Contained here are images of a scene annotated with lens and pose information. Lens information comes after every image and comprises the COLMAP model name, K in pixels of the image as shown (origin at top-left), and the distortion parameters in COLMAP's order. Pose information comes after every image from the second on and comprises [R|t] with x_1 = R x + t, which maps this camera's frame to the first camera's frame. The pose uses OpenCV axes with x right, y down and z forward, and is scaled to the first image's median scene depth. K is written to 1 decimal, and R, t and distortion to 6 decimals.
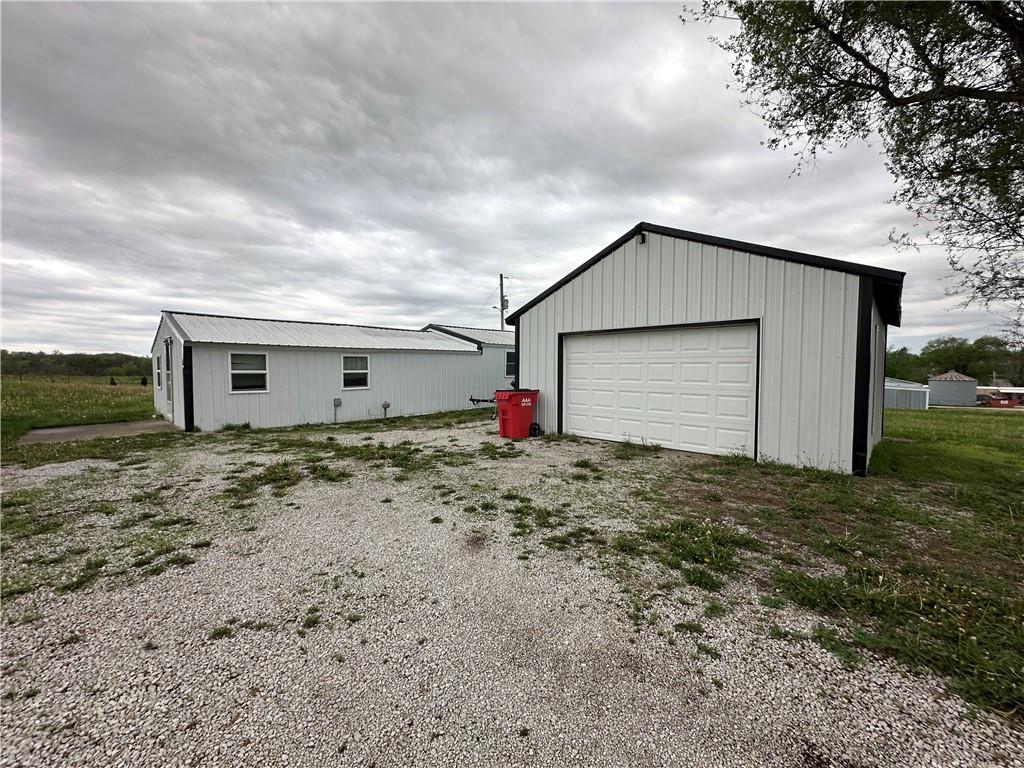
lens RADIAL K [[409.0, 0, 513.3], [0, 409.0, 385.2], [0, 0, 1]] dist [-0.003407, 0.000643]
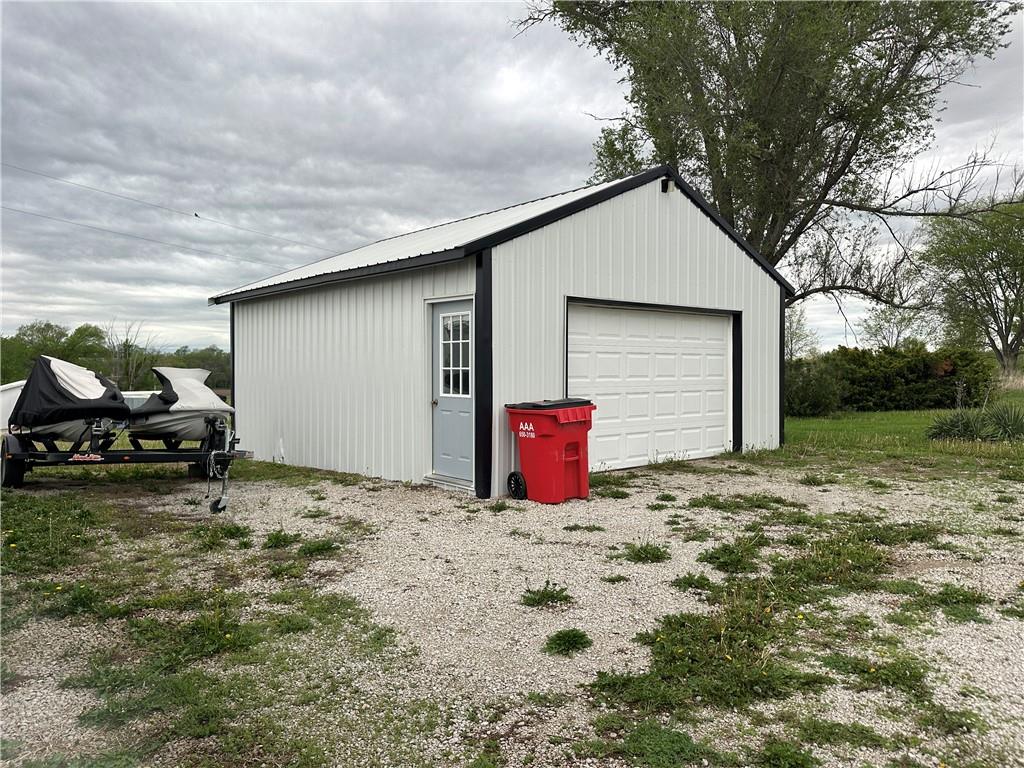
lens RADIAL K [[714.2, 0, 519.4], [0, 714.2, 377.1], [0, 0, 1]] dist [0.117546, -0.185592]
pose [[0.099682, -0.013376, 0.994929, -1.016660], [0.044057, 0.998988, 0.009016, -0.035550], [-0.994044, 0.042935, 0.100170, 1.145872]]
